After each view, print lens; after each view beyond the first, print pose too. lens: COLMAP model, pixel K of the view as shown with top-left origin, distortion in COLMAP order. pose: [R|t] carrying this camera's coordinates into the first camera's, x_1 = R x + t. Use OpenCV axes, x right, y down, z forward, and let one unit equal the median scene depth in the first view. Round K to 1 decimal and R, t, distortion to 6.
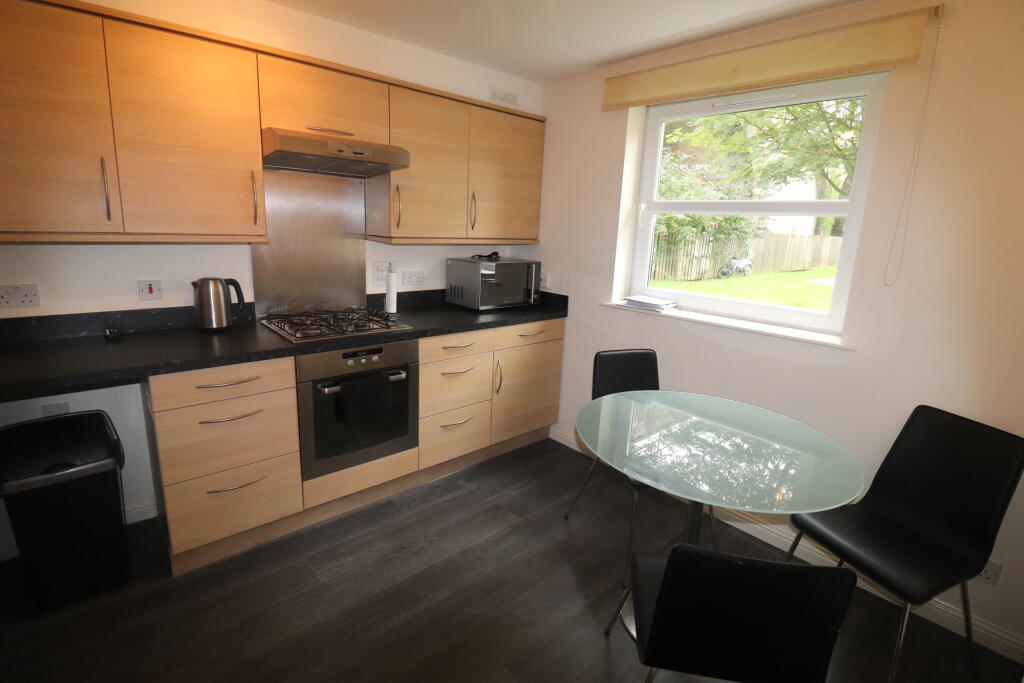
lens RADIAL K [[484.4, 0, 505.6], [0, 484.4, 336.9], [0, 0, 1]] dist [-0.000318, -0.000737]
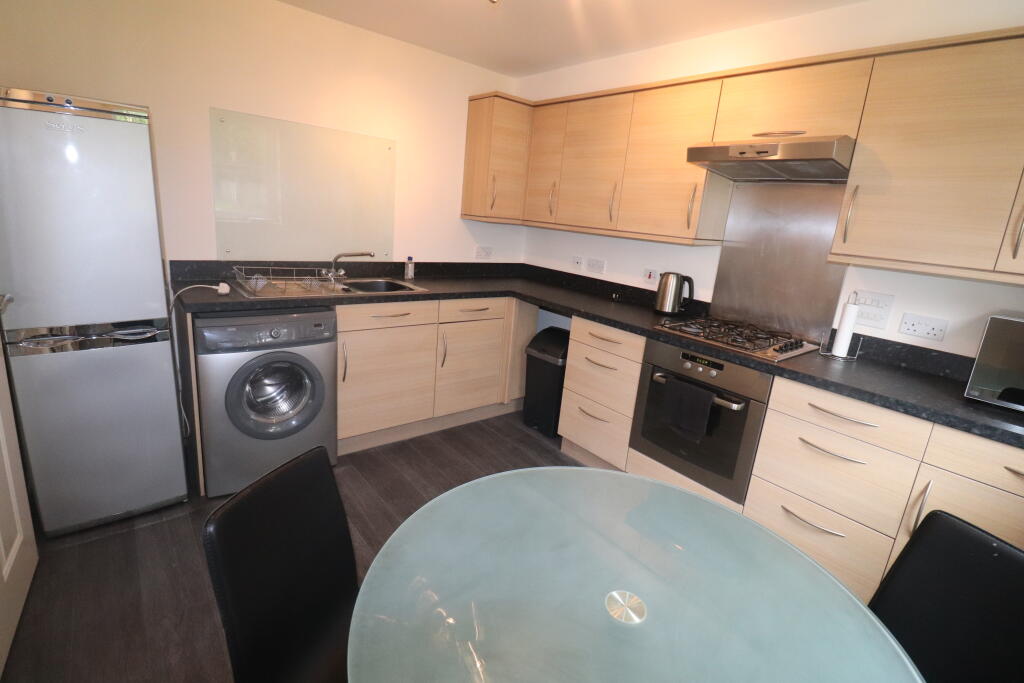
lens RADIAL K [[484.4, 0, 507.6], [0, 484.4, 339.2], [0, 0, 1]] dist [-0.000318, -0.000737]
pose [[-0.040142, 0.207107, -0.977494, 0.671271], [-0.318035, 0.924757, 0.208994, -0.087963], [0.947229, 0.319267, 0.028746, 0.614718]]
